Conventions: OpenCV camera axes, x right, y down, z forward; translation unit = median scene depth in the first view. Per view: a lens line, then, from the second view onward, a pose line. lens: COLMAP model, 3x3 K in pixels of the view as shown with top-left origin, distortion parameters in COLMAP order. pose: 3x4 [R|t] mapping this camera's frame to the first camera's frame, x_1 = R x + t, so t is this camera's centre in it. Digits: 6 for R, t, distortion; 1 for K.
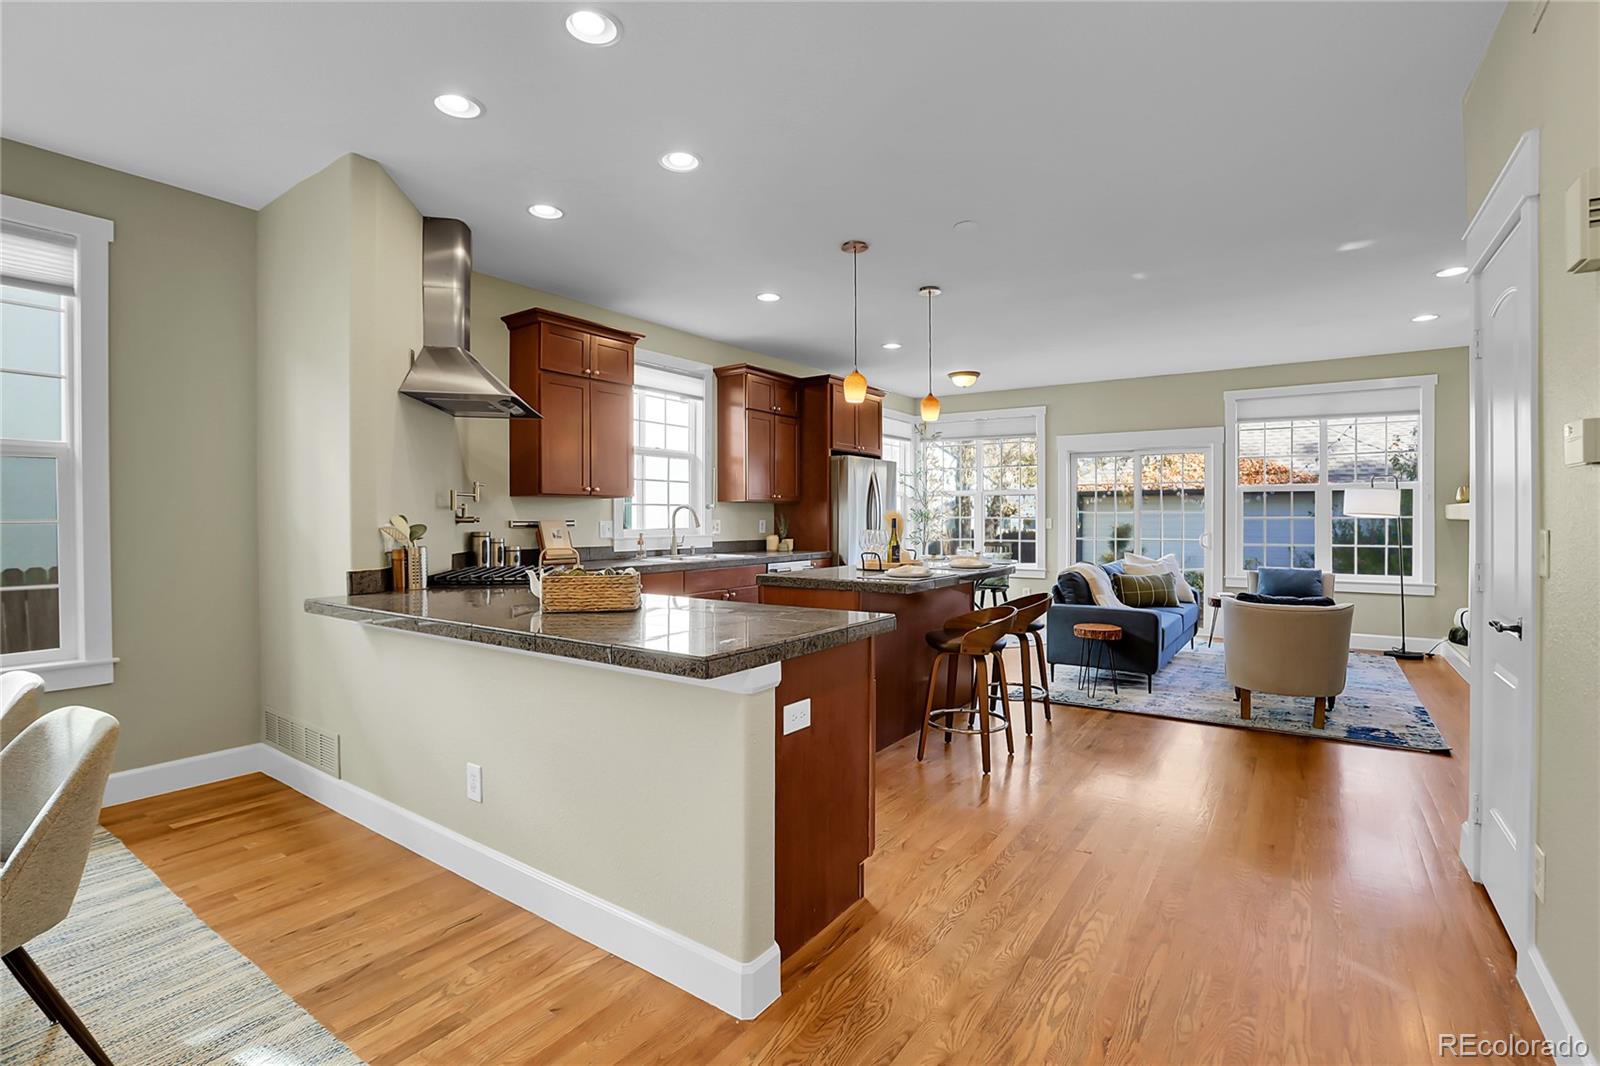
lens RADIAL K [[756.8, 0, 798.7], [0, 756.8, 523.0], [0, 0, 1]] dist [-0.003656, 0.000054]
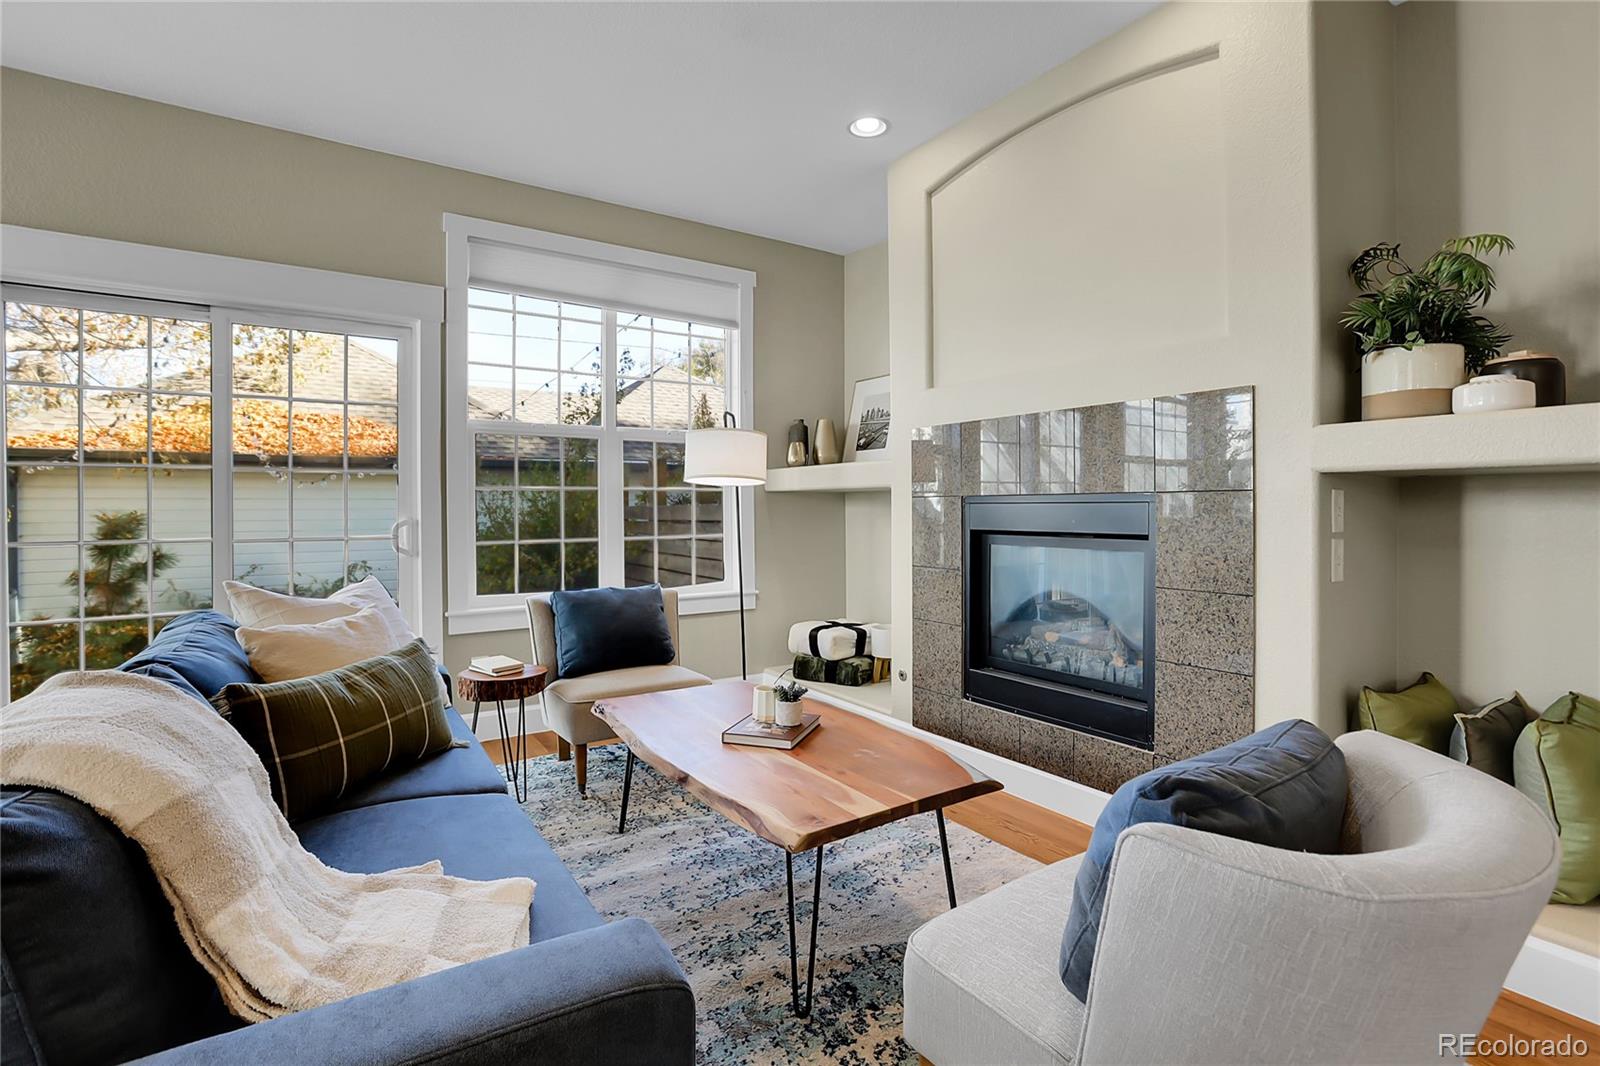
lens RADIAL K [[736.9, 0, 804.0], [0, 736.9, 510.0], [0, 0, 1]] dist [-0.026076, 0.000451]
pose [[0.366024, 0.000160, 0.930606, 0.206992], [0.010981, 0.999930, -0.004492, 0.010656], [-0.930541, 0.011863, 0.365996, 0.571379]]
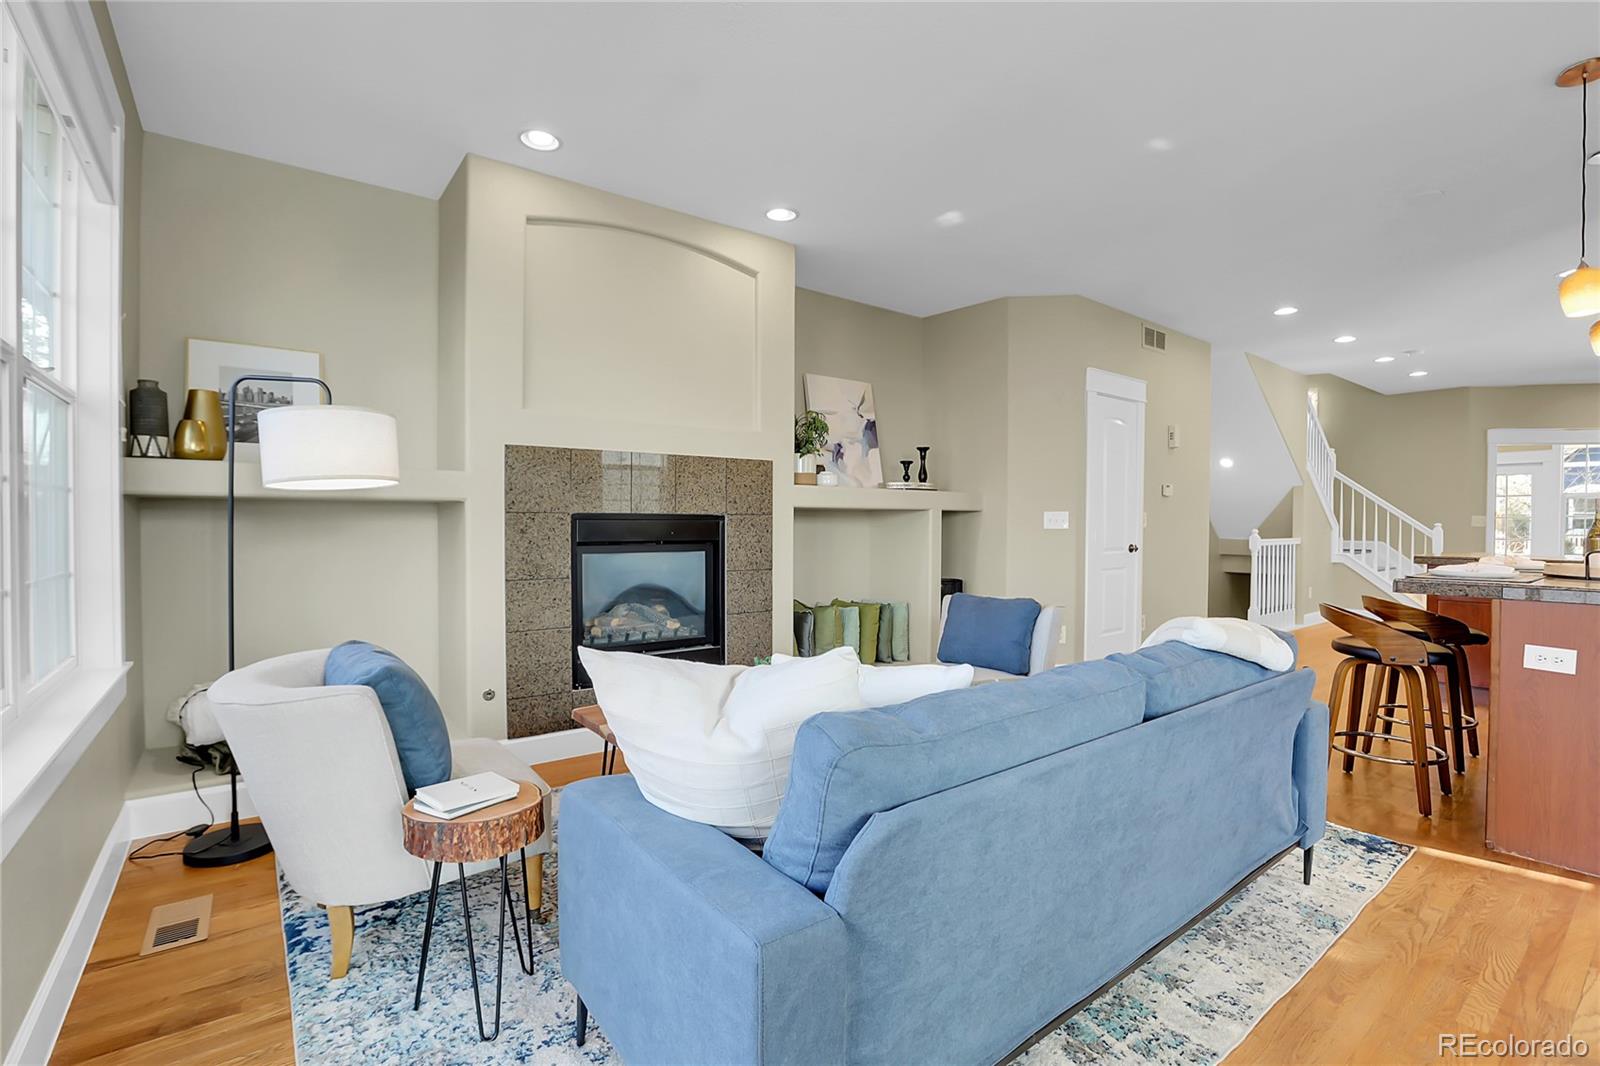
lens RADIAL K [[736.8, 0, 800.0], [0, 736.8, 533.0], [0, 0, 1]] dist [-0.036428, 0.008401]
pose [[-0.948548, -0.006566, 0.316564, 0.322648], [0.001169, 0.999706, 0.024237, 0.004377], [-0.316630, 0.023360, -0.948261, 0.986476]]
